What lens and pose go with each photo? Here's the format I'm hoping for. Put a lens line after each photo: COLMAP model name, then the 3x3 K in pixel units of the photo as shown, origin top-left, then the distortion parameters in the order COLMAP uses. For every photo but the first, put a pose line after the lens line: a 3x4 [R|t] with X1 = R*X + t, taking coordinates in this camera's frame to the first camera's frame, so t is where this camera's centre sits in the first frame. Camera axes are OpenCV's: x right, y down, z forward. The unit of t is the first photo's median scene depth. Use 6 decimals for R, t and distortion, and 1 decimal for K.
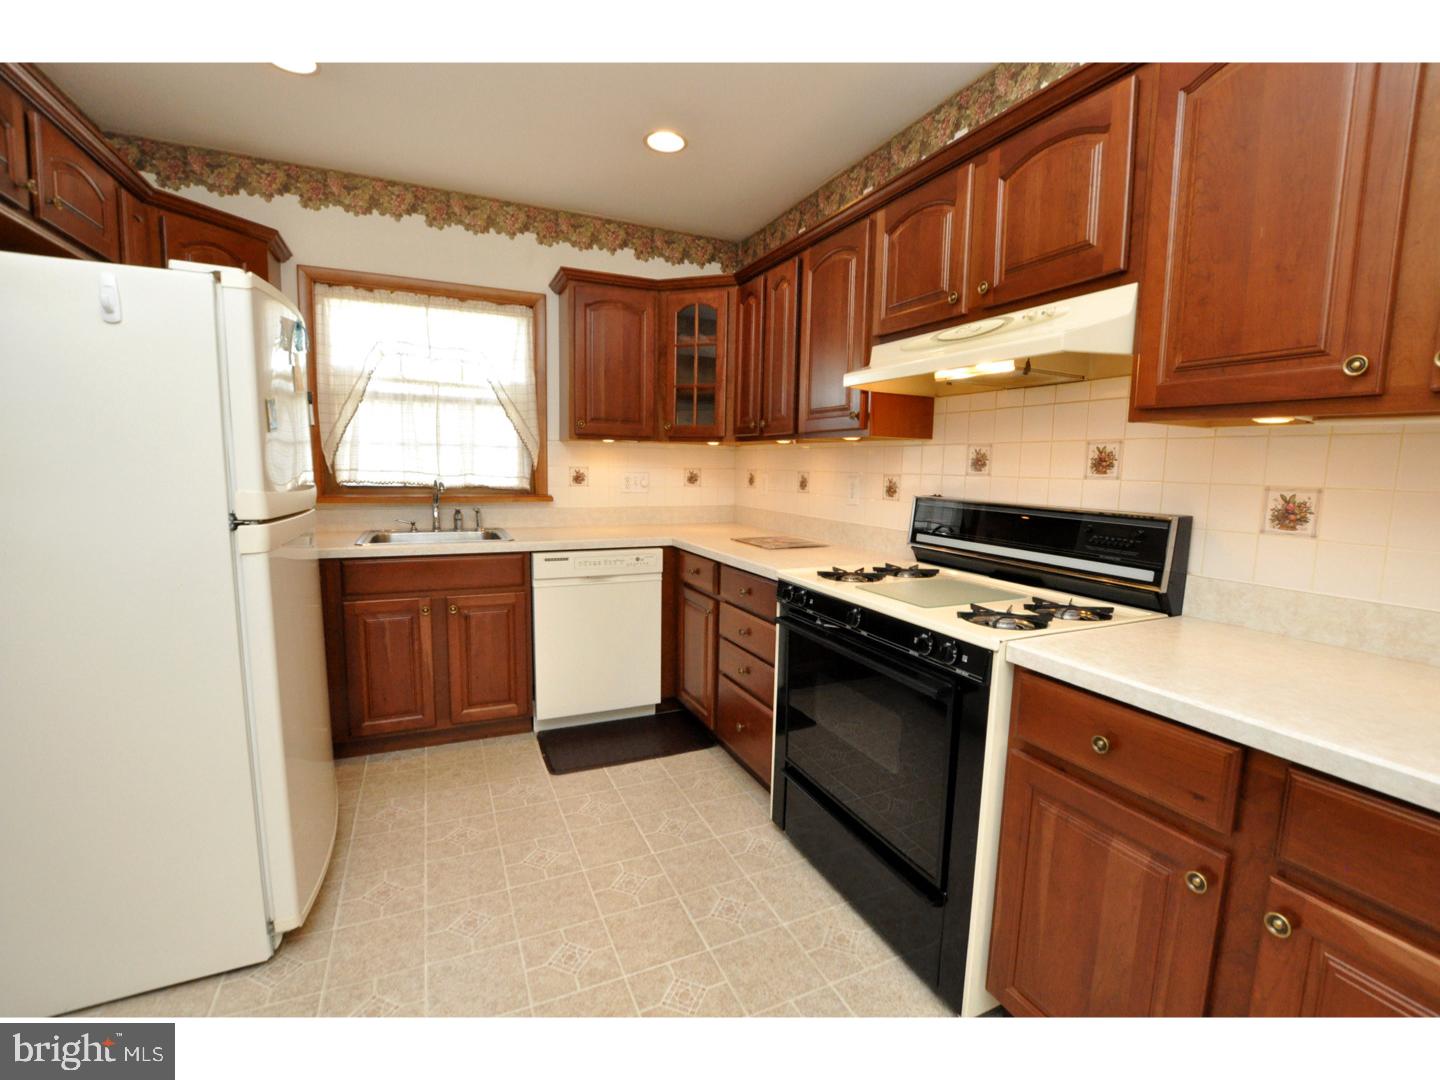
lens RADIAL K [[635.2, 0, 720.0], [0, 635.2, 540.0], [0, 0, 1]] dist [-0.027139, 0.000082]
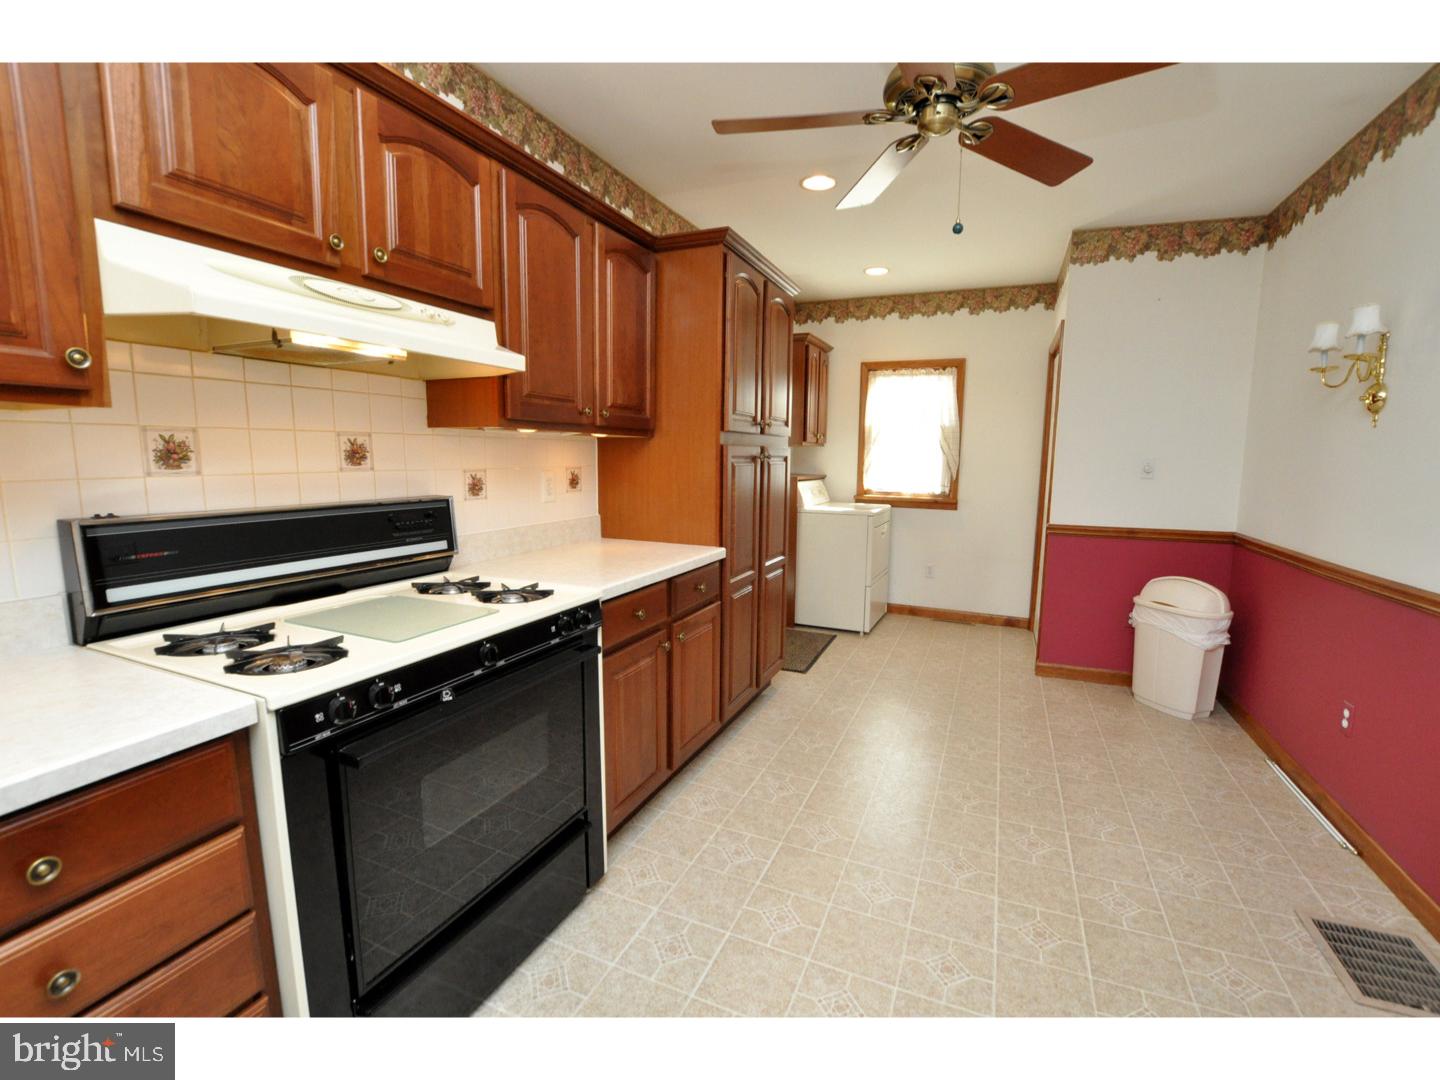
lens RADIAL K [[635.2, 0, 720.0], [0, 635.2, 540.0], [0, 0, 1]] dist [-0.027139, 0.000082]
pose [[-0.676540, -0.113567, 0.727596, -0.334464], [0.070806, 0.973427, 0.217775, -0.103961], [-0.732994, 0.198852, -0.650522, 0.778029]]
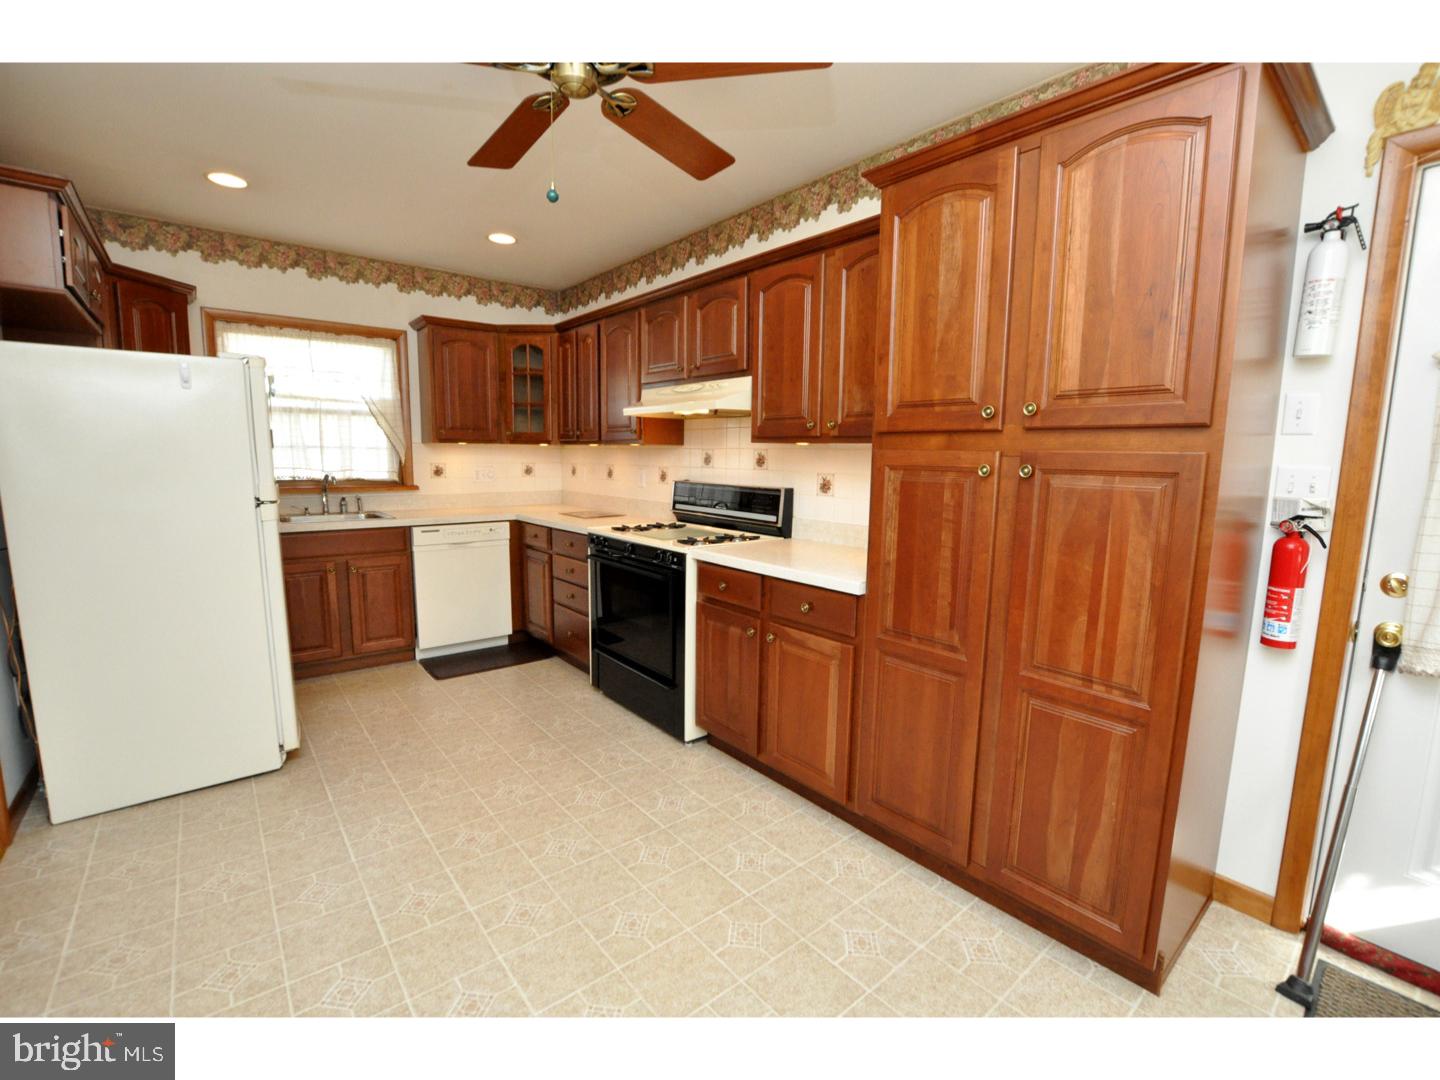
lens RADIAL K [[635.2, 0, 720.0], [0, 635.2, 540.0], [0, 0, 1]] dist [-0.027139, 0.000082]
pose [[0.966819, -0.039748, 0.252352, 0.005042], [0.034779, 0.999104, 0.024124, 0.038728], [-0.253085, -0.014547, 0.967335, -0.495227]]
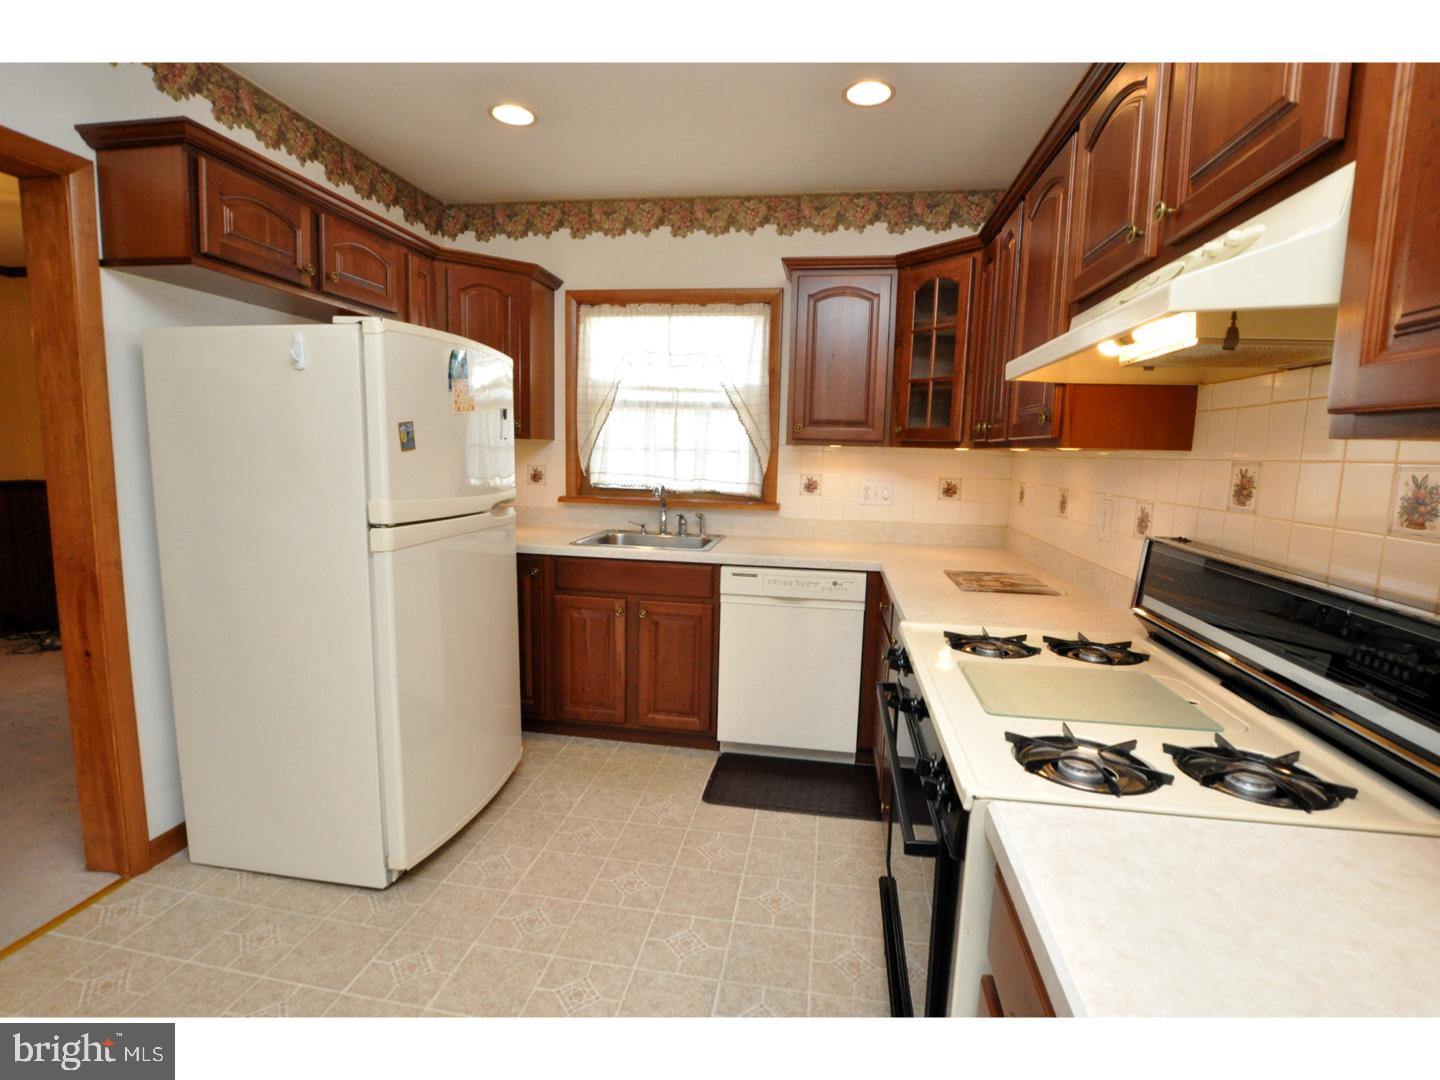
lens RADIAL K [[687.9, 0, 720.0], [0, 687.9, 540.0], [0, 0, 1]] dist [-0.026791, 0.000233]
pose [[0.830770, 0.073471, -0.551746, 0.269085], [-0.073929, 0.997033, 0.021450, -0.039738], [0.551685, 0.022970, 0.833736, 0.134890]]
